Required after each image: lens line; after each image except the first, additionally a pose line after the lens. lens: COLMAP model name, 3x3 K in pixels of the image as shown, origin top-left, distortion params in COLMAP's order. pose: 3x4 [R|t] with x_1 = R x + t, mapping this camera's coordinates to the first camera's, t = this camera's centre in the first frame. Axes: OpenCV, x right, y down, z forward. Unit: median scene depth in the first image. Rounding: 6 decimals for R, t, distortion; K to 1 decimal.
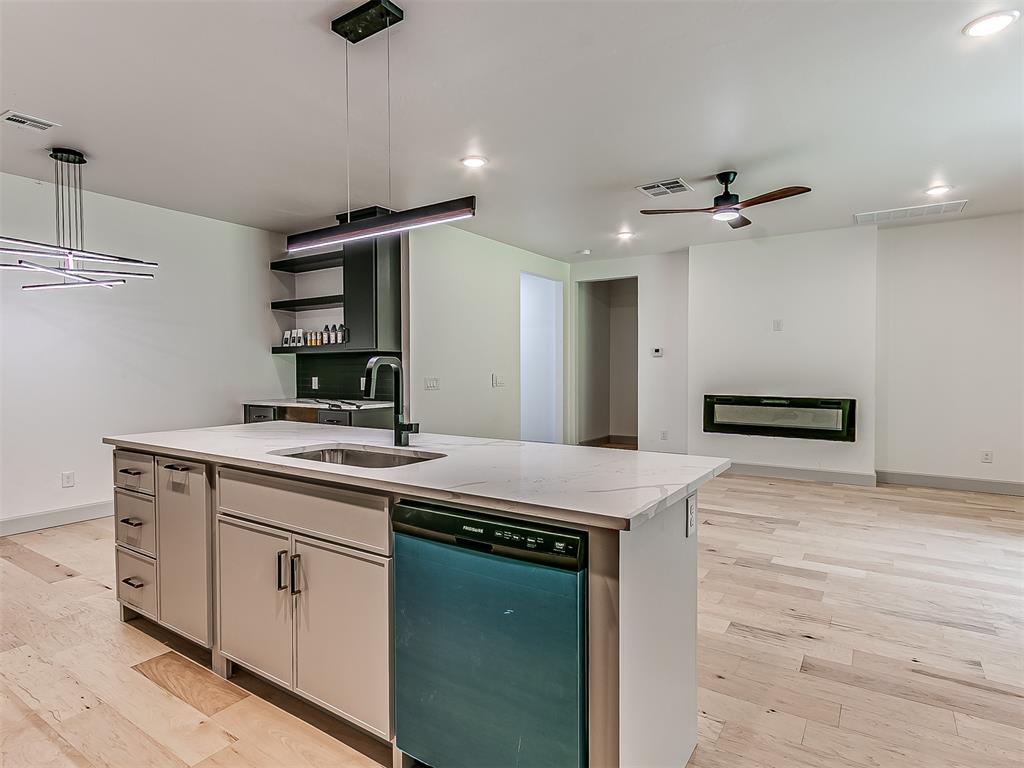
lens RADIAL K [[552.1, 0, 533.2], [0, 552.1, 381.0], [0, 0, 1]] dist [0.004905, -0.004879]
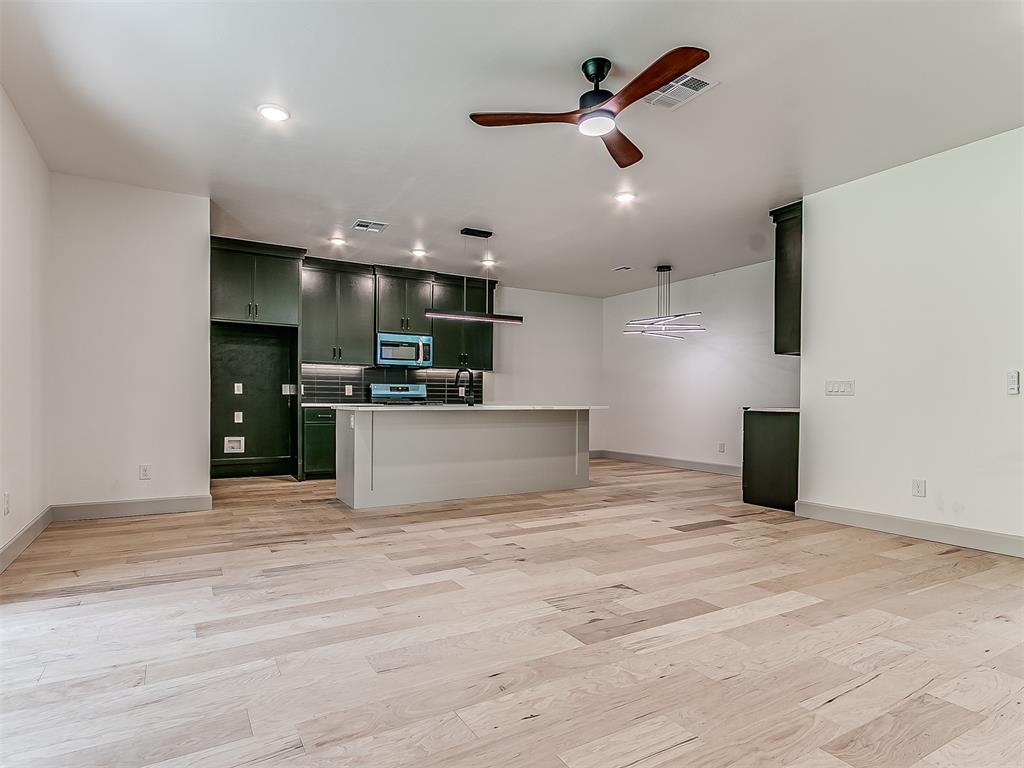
lens RADIAL K [[552.1, 0, 462.7], [0, 552.1, 401.0], [0, 0, 1]] dist [0.004905, -0.004879]
pose [[-0.503246, 0.002712, -0.864139, 0.760692], [-0.023302, 0.999589, 0.016707, 0.023852], [0.863829, 0.028543, -0.502976, 0.903724]]
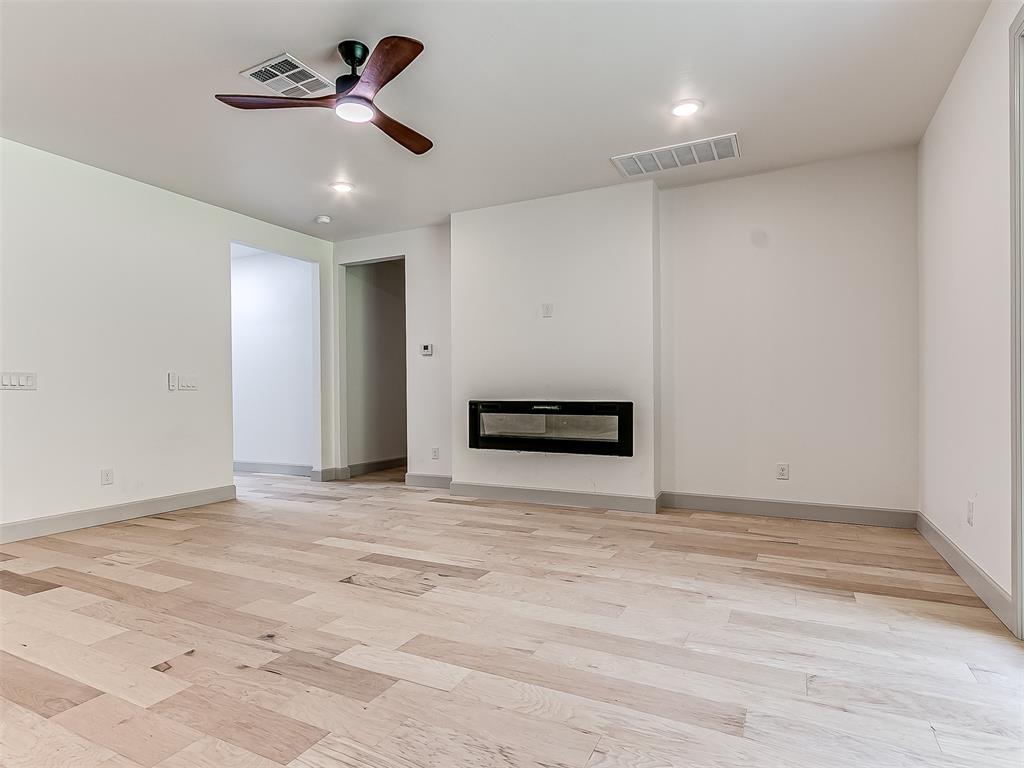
lens RADIAL K [[552.1, 0, 528.9], [0, 552.1, 393.4], [0, 0, 1]] dist [0.004905, -0.004879]
pose [[0.993215, -0.002466, 0.116265, 0.355366], [0.005211, 0.999715, -0.023308, 0.039292], [-0.116174, 0.023756, 0.992945, 0.244125]]
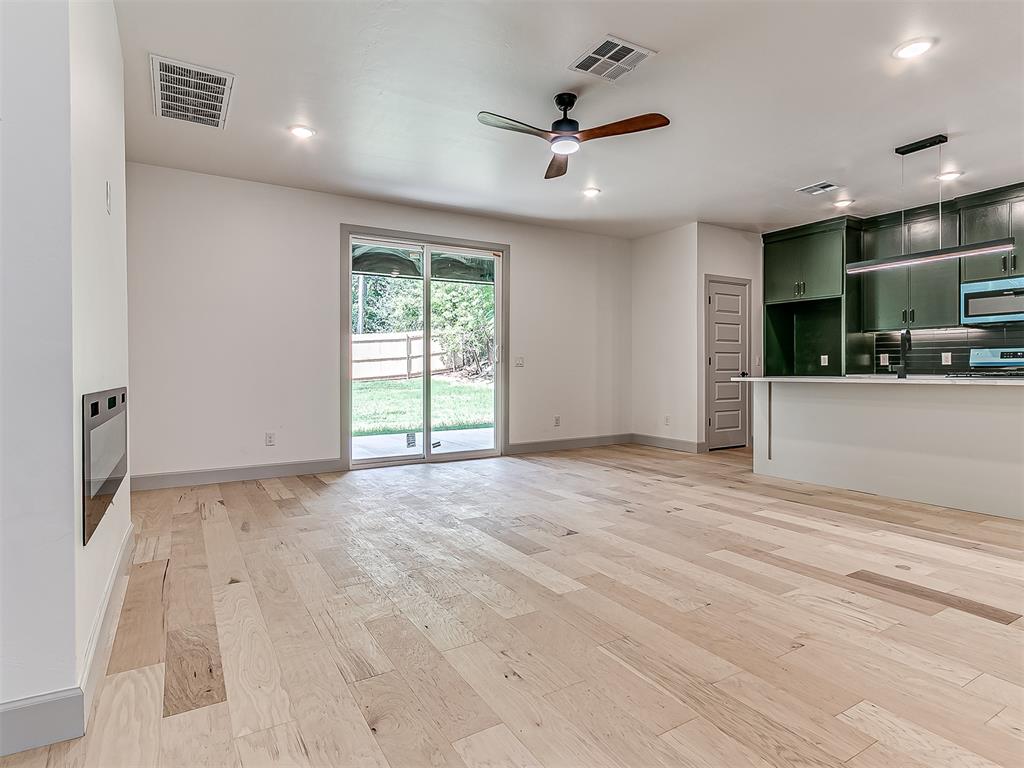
lens RADIAL K [[552.1, 0, 514.1], [0, 552.1, 369.4], [0, 0, 1]] dist [0.004905, -0.004879]
pose [[-0.887601, 0.007764, 0.460547, 0.027130], [0.017827, 0.999688, 0.017506, 0.014119], [-0.460267, 0.023748, -0.887463, 1.328857]]
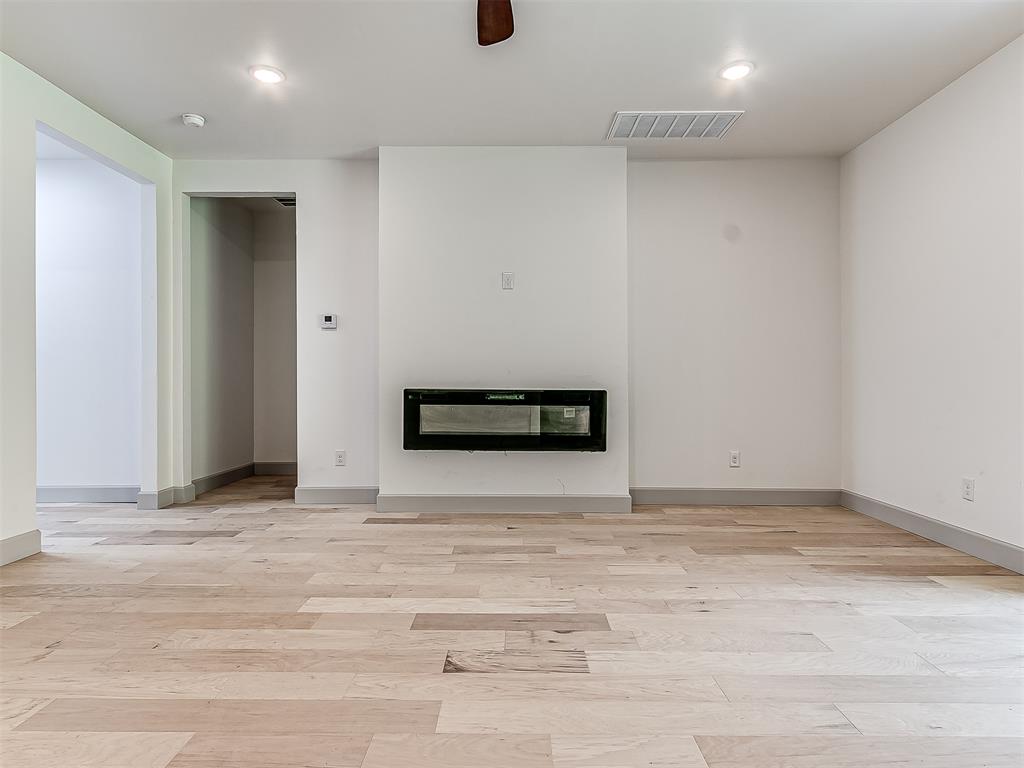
lens RADIAL K [[552.1, 0, 516.9], [0, 552.1, 361.7], [0, 0, 1]] dist [0.004905, -0.004879]
pose [[0.844647, 0.020655, 0.534925, 0.091189], [0.007304, 0.998718, -0.050096, 0.026450], [-0.535273, 0.046220, 0.843413, 0.456438]]
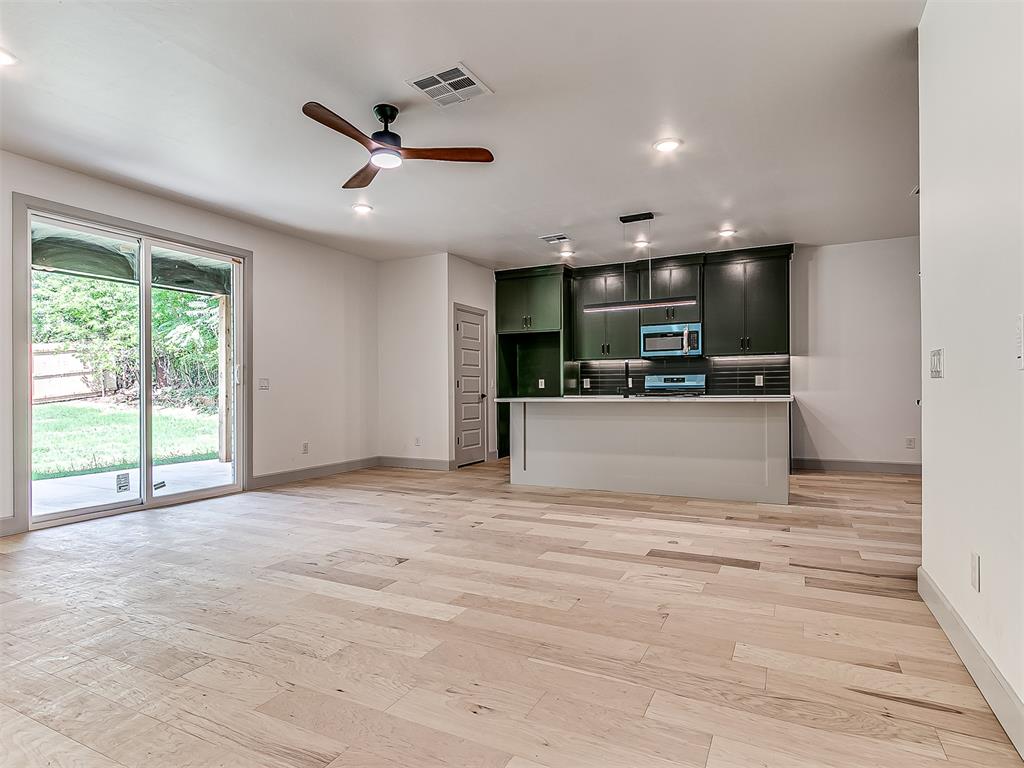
lens RADIAL K [[552.1, 0, 510.4], [0, 552.1, 378.2], [0, 0, 1]] dist [0.004905, -0.004879]
pose [[-0.996867, 0.009035, -0.078580, 0.178606], [0.009260, 0.999954, -0.002499, 0.016104], [0.078554, -0.003219, -0.996905, 1.353410]]
